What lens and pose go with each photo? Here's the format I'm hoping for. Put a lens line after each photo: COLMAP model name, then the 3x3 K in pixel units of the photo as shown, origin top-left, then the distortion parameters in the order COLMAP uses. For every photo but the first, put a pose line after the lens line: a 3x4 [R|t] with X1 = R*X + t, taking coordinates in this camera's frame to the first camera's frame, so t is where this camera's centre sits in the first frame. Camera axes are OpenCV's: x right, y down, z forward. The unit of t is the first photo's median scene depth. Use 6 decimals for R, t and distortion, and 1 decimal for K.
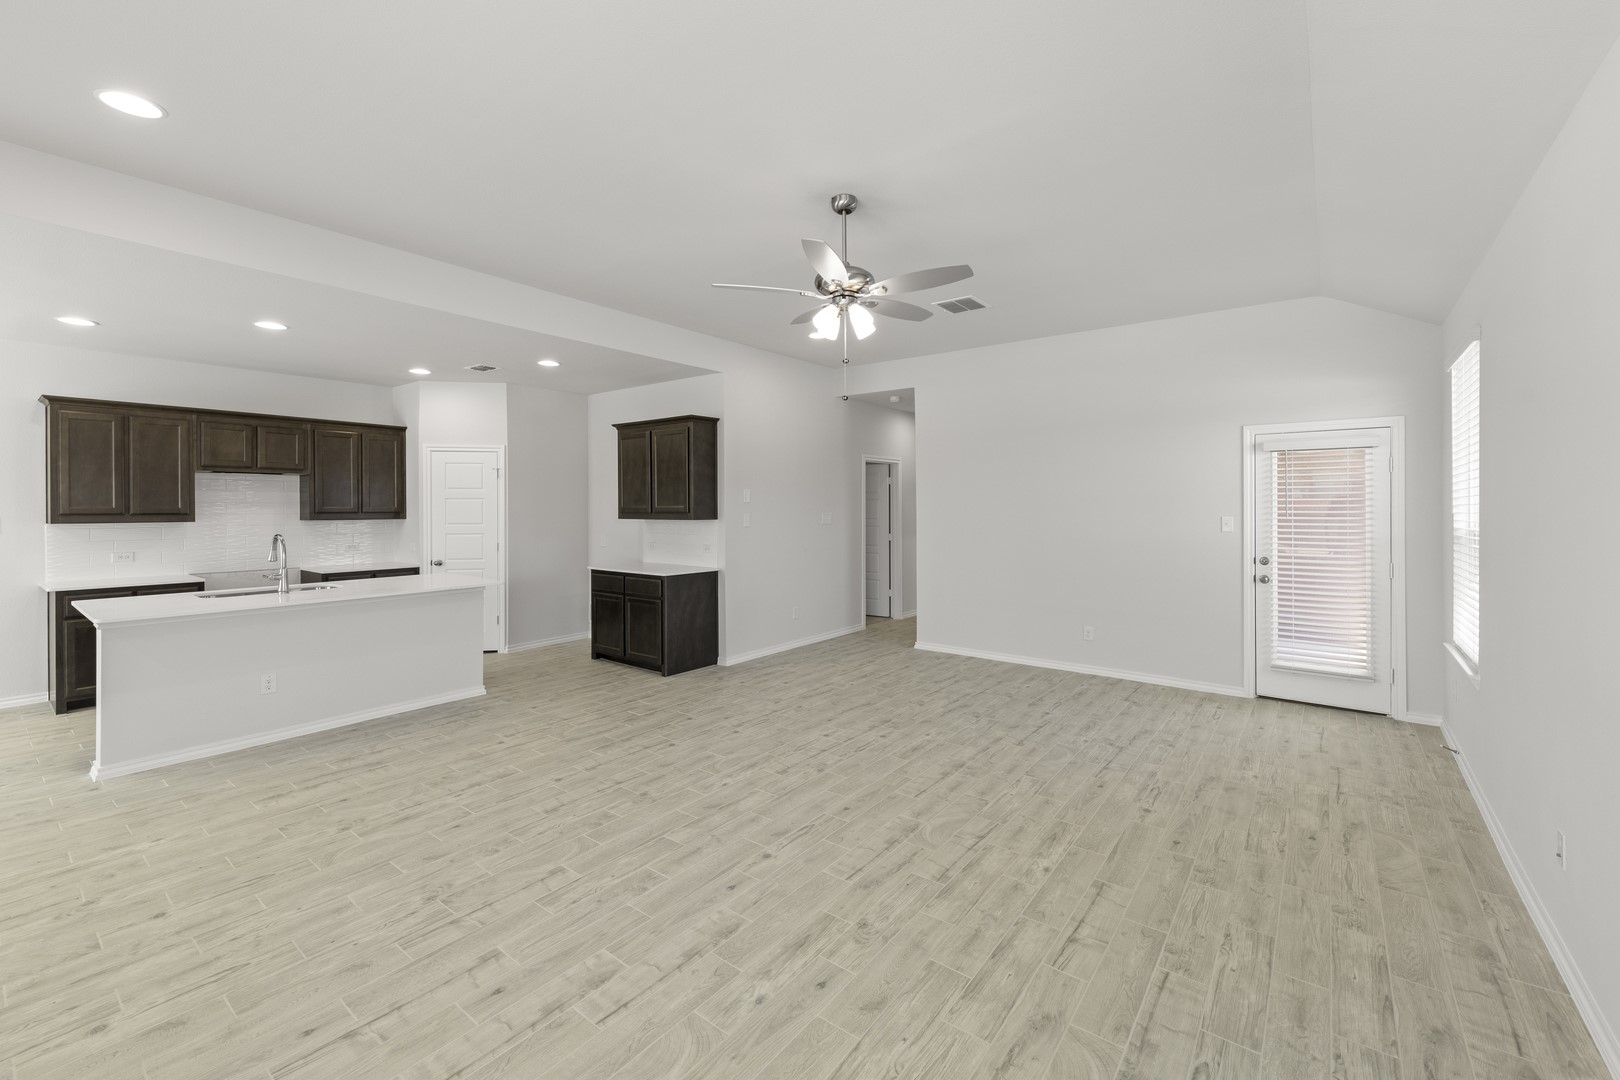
lens RADIAL K [[648.0, 0, 841.6], [0, 648.0, 521.8], [0, 0, 1]] dist [0.004055, -0.003295]
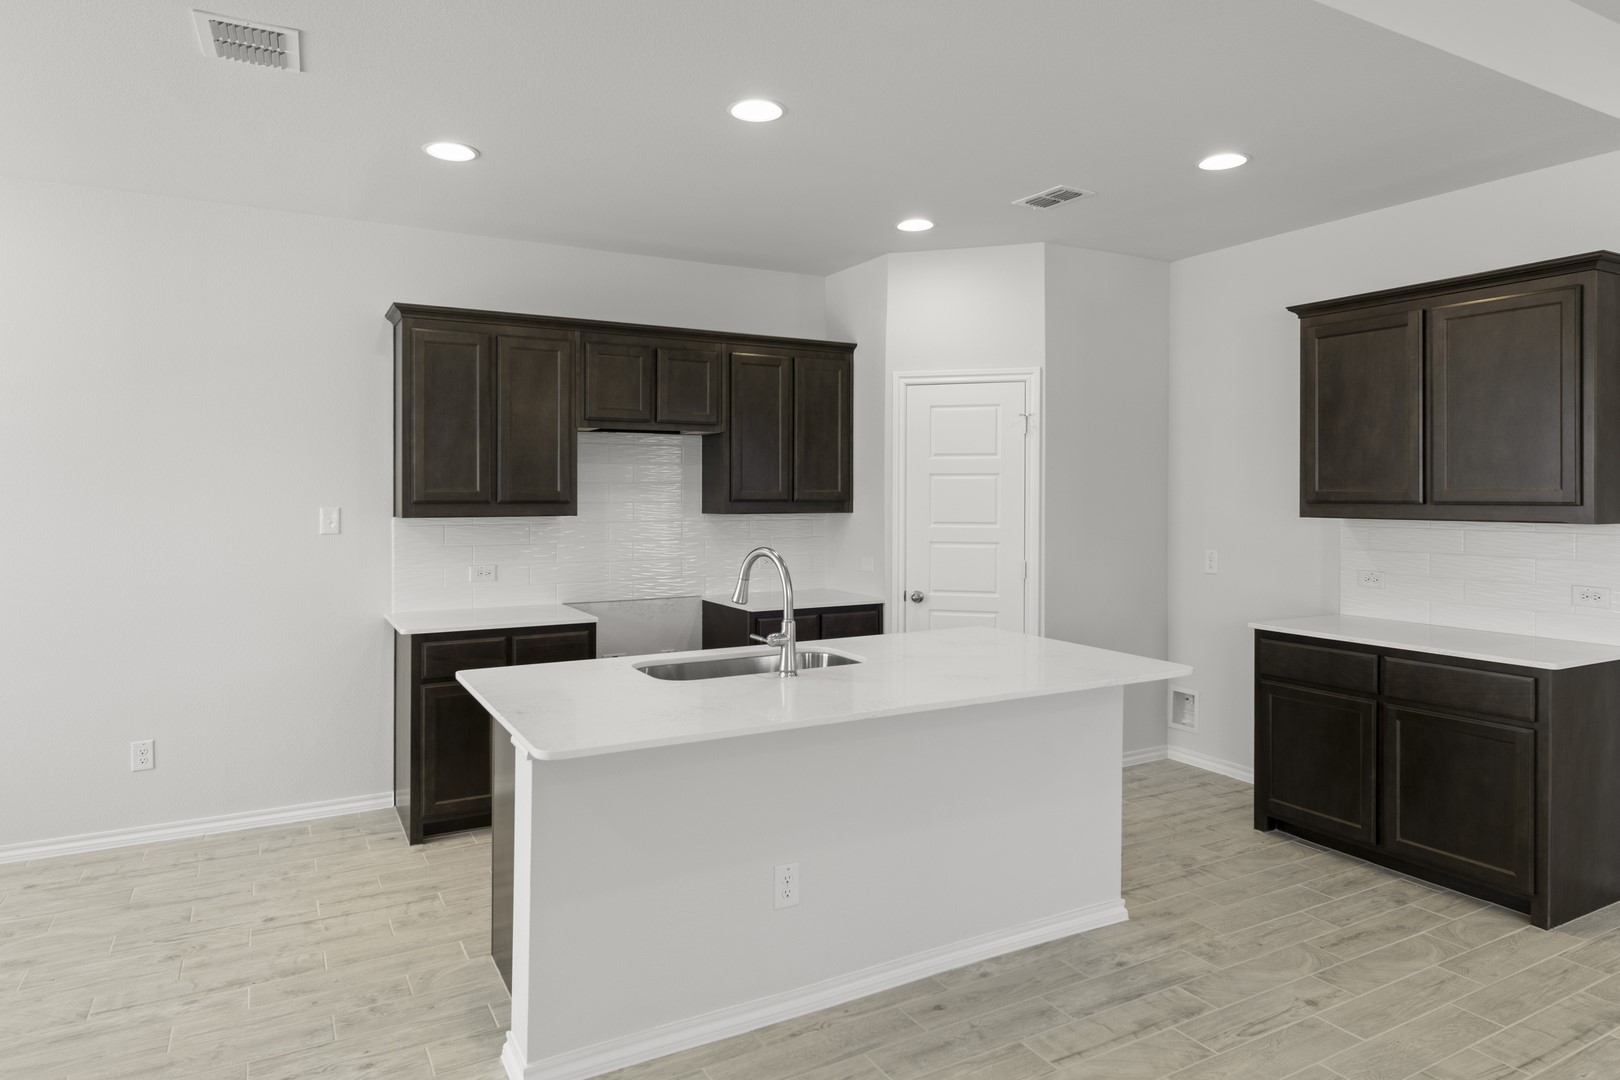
lens RADIAL K [[977.1, 0, 818.7], [0, 977.1, 491.4], [0, 0, 1]] dist [0.008353, -0.011232]
pose [[0.910161, -0.000019, -0.414254, -0.520823], [-0.010815, 0.999658, -0.023809, -0.002934], [0.414113, 0.026150, 0.909850, 0.349340]]
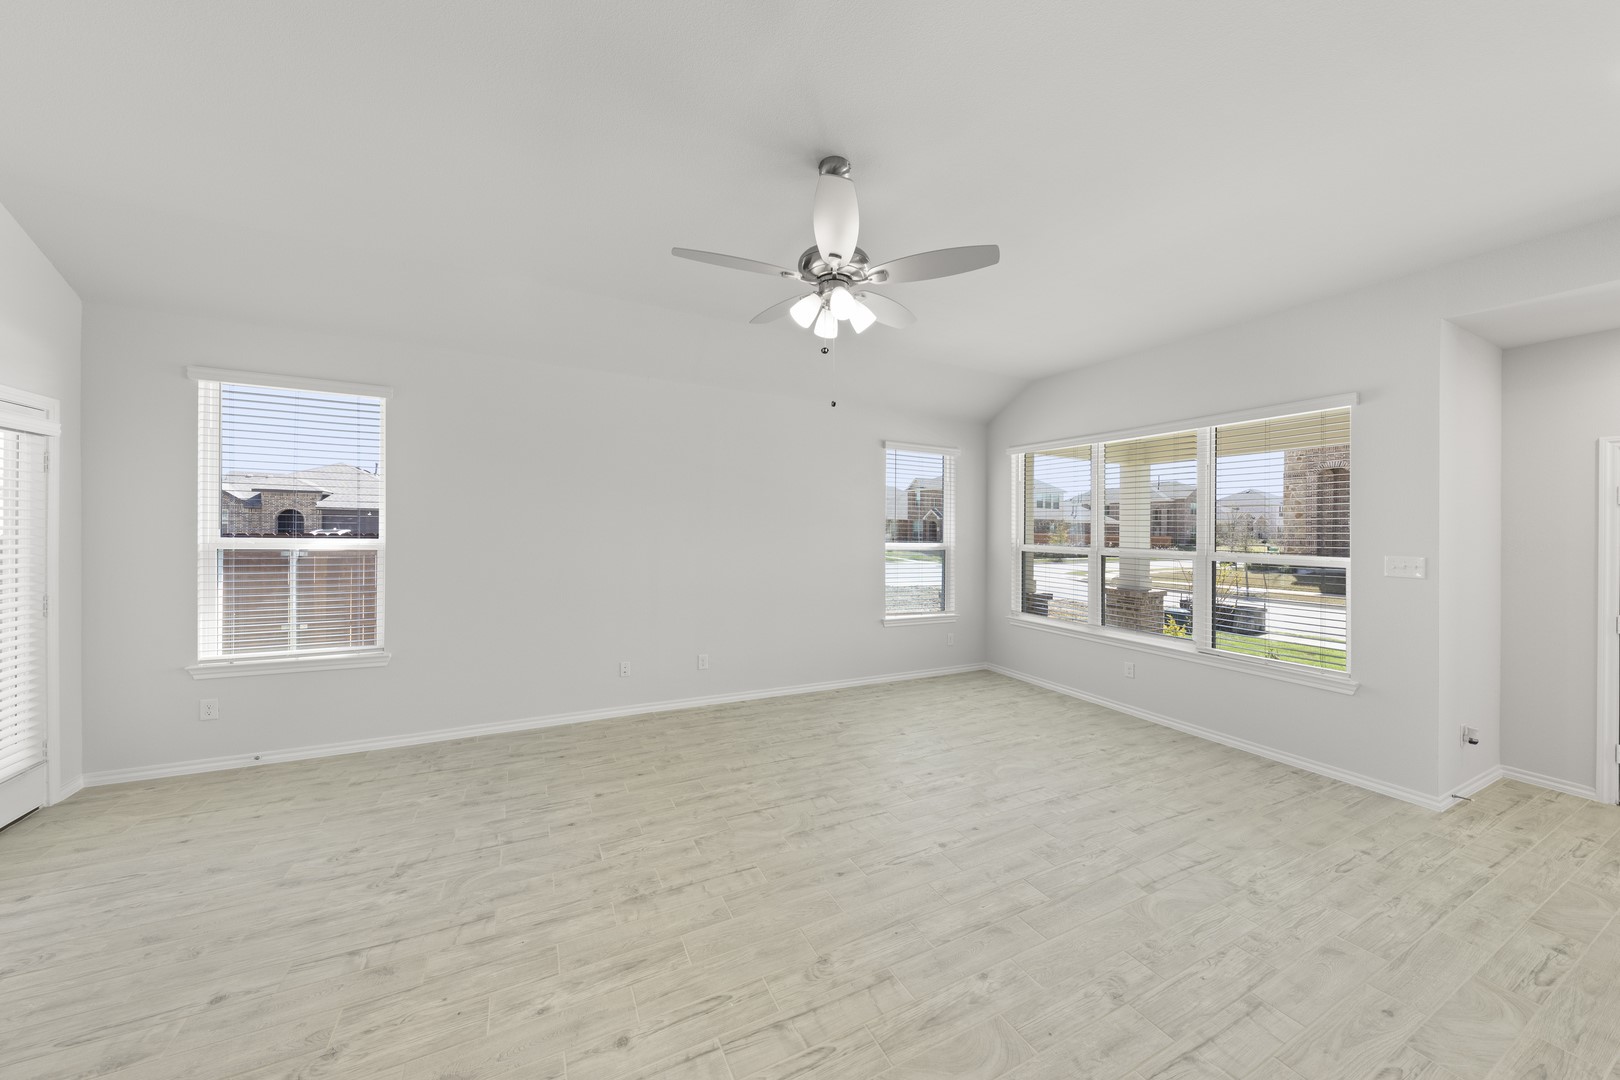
lens RADIAL K [[556.1, 0, 816.2], [0, 556.1, 526.9], [0, 0, 1]] dist [0.006730, -0.003663]
pose [[-0.897098, -0.012662, 0.441650, -0.200413], [-0.006589, 0.999862, 0.015282, -0.028198], [-0.441782, 0.010800, -0.897057, 1.159181]]
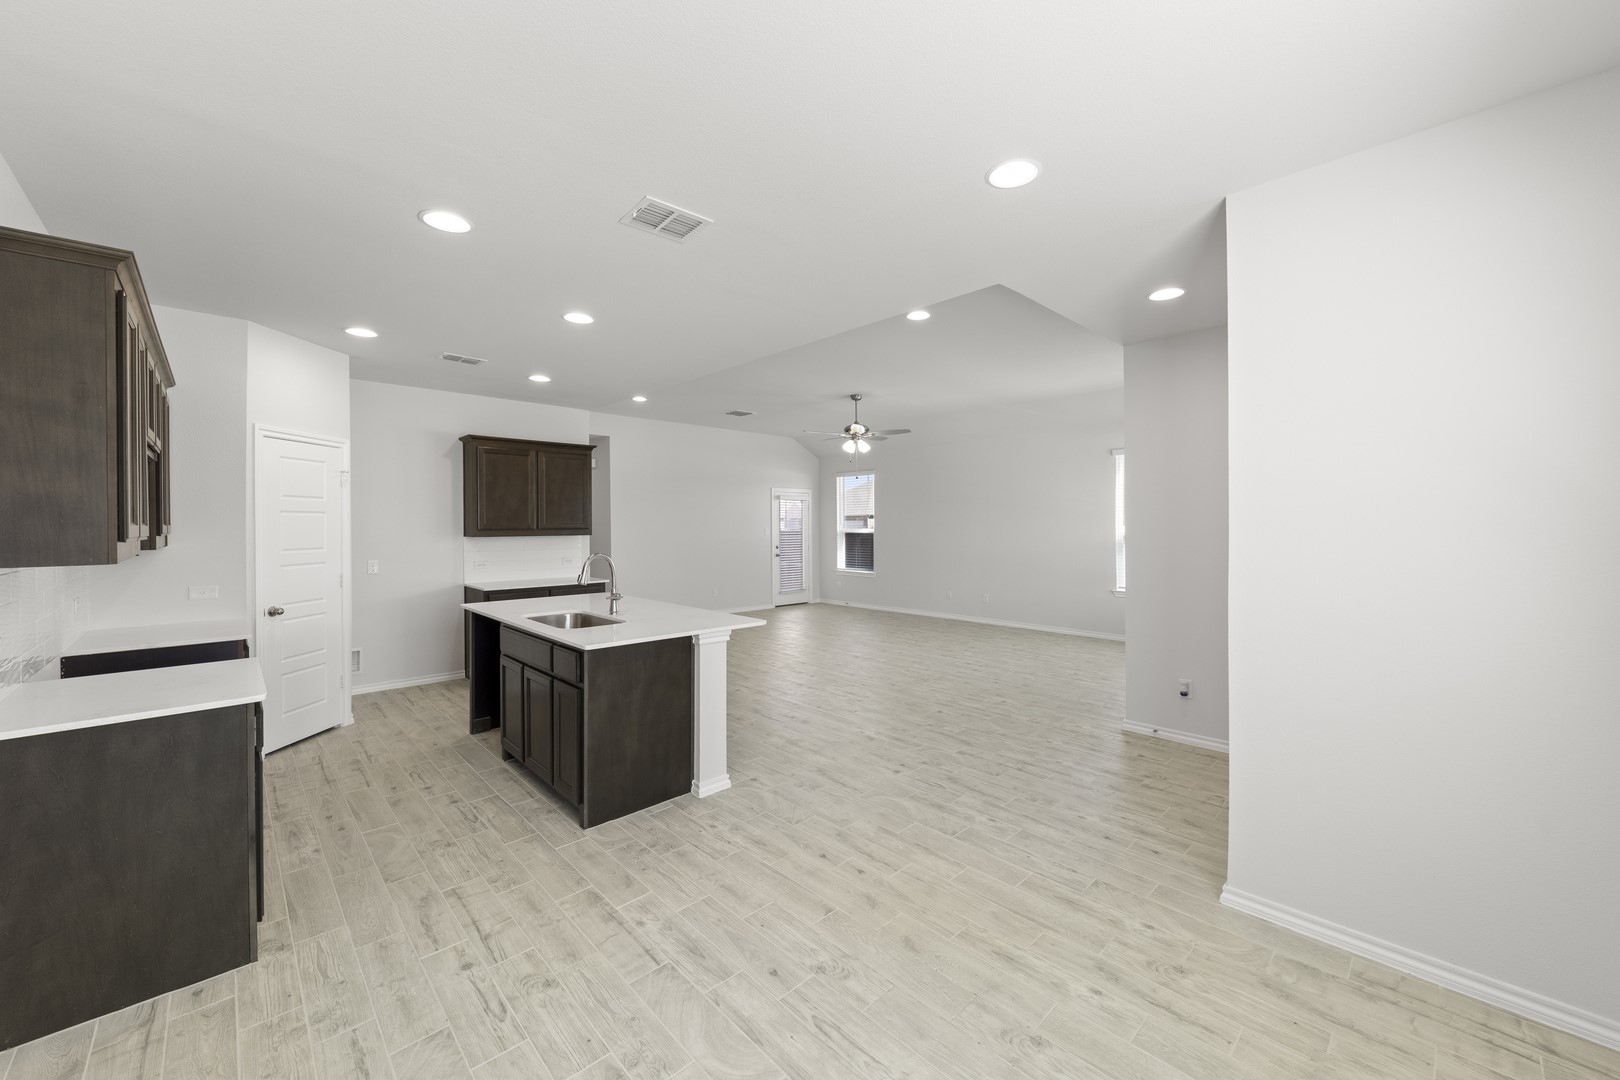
lens RADIAL K [[627.1, 0, 812.3], [0, 627.1, 514.1], [0, 0, 1]] dist [0.012287, -0.000017]
pose [[0.178109, 0.016323, 0.983875, -1.621100], [0.028586, 0.999355, -0.021754, -0.005024], [-0.983596, 0.032000, 0.177527, 0.518781]]
